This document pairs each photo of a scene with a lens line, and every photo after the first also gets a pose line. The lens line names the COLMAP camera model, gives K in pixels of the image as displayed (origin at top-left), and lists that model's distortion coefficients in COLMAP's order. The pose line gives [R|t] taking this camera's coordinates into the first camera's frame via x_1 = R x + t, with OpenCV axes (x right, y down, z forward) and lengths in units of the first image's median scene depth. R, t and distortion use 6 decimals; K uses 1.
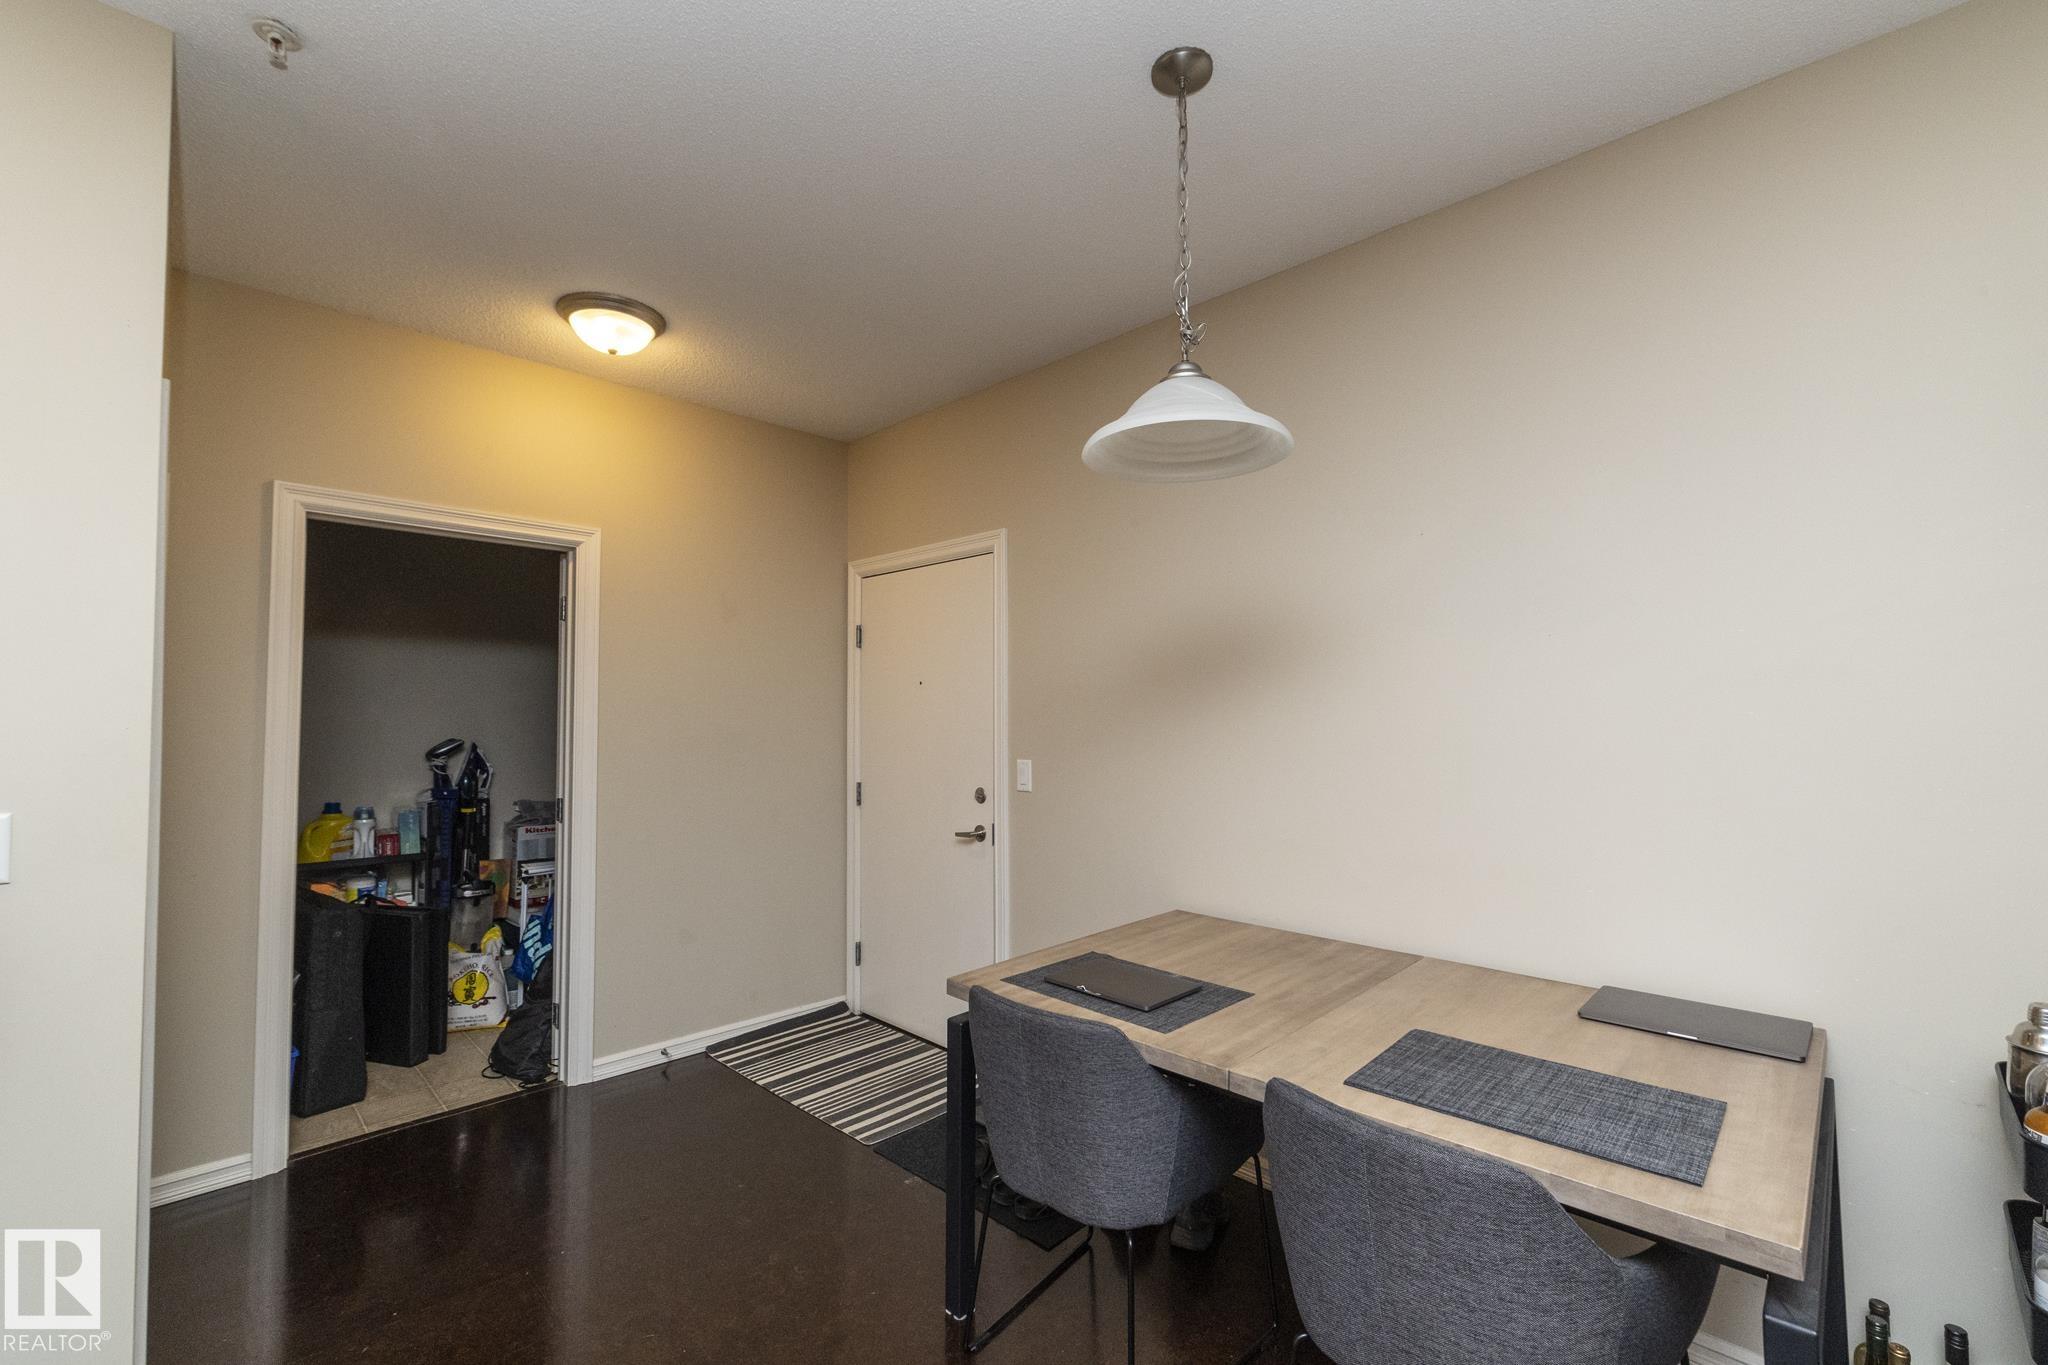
lens RADIAL K [[867.3, 0, 1021.3], [0, 867.3, 686.0], [0, 0, 1]] dist [-0.002347, 0.000141]
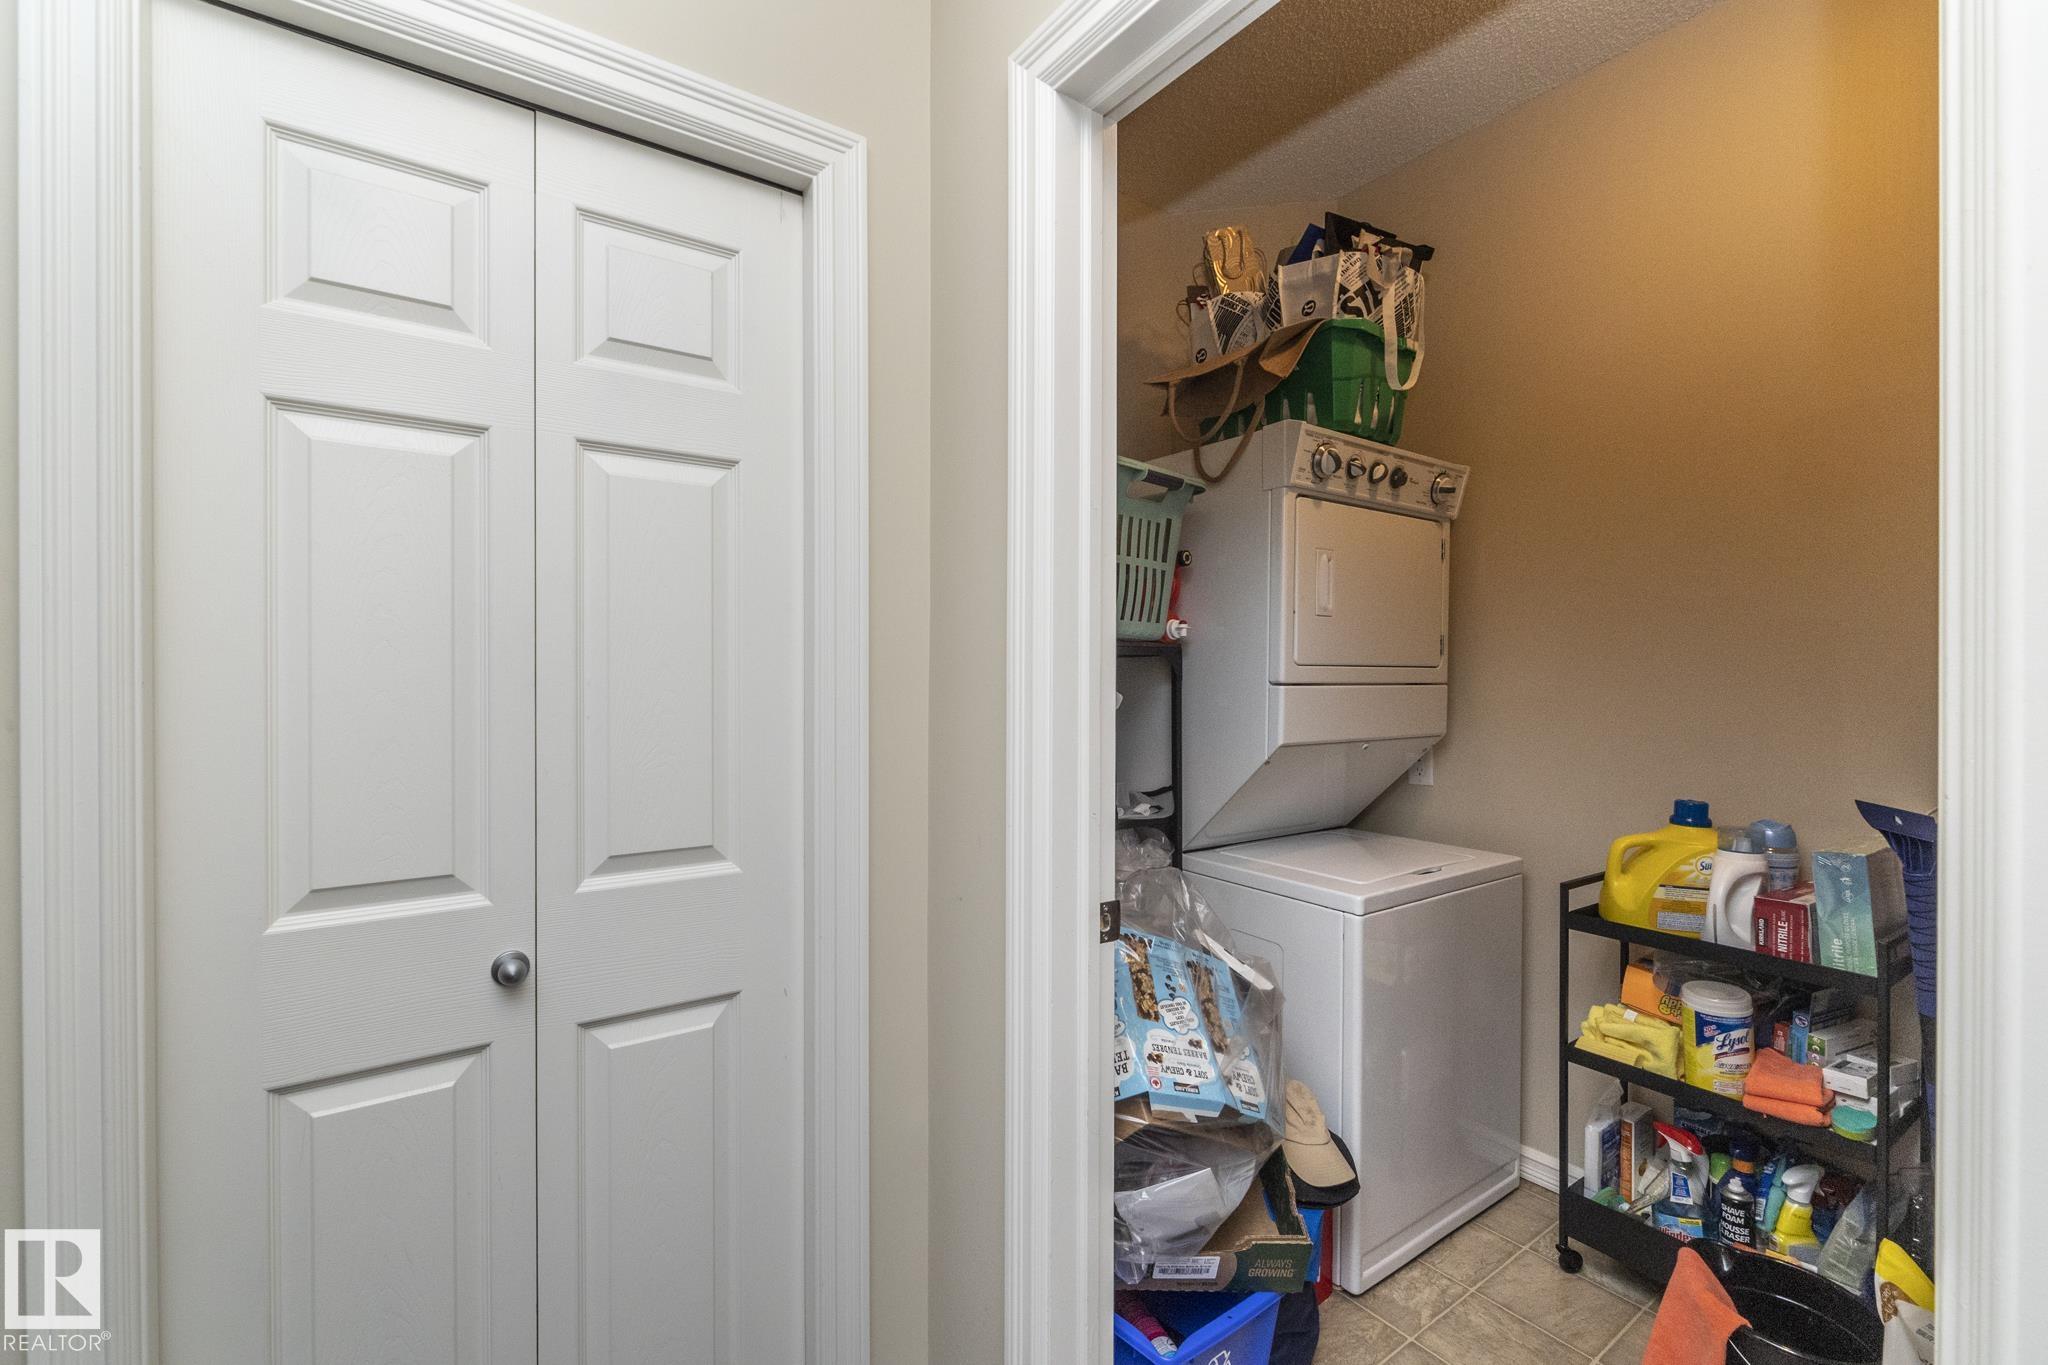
lens RADIAL K [[903.2, 0, 1020.4], [0, 903.2, 678.5], [0, 0, 1]] dist [-0.001008, -0.000157]
pose [[-0.174917, 0.009957, -0.984533, -0.266445], [0.037465, 0.999292, 0.003450, 0.055379], [0.983870, -0.036282, -0.175166, 0.737214]]
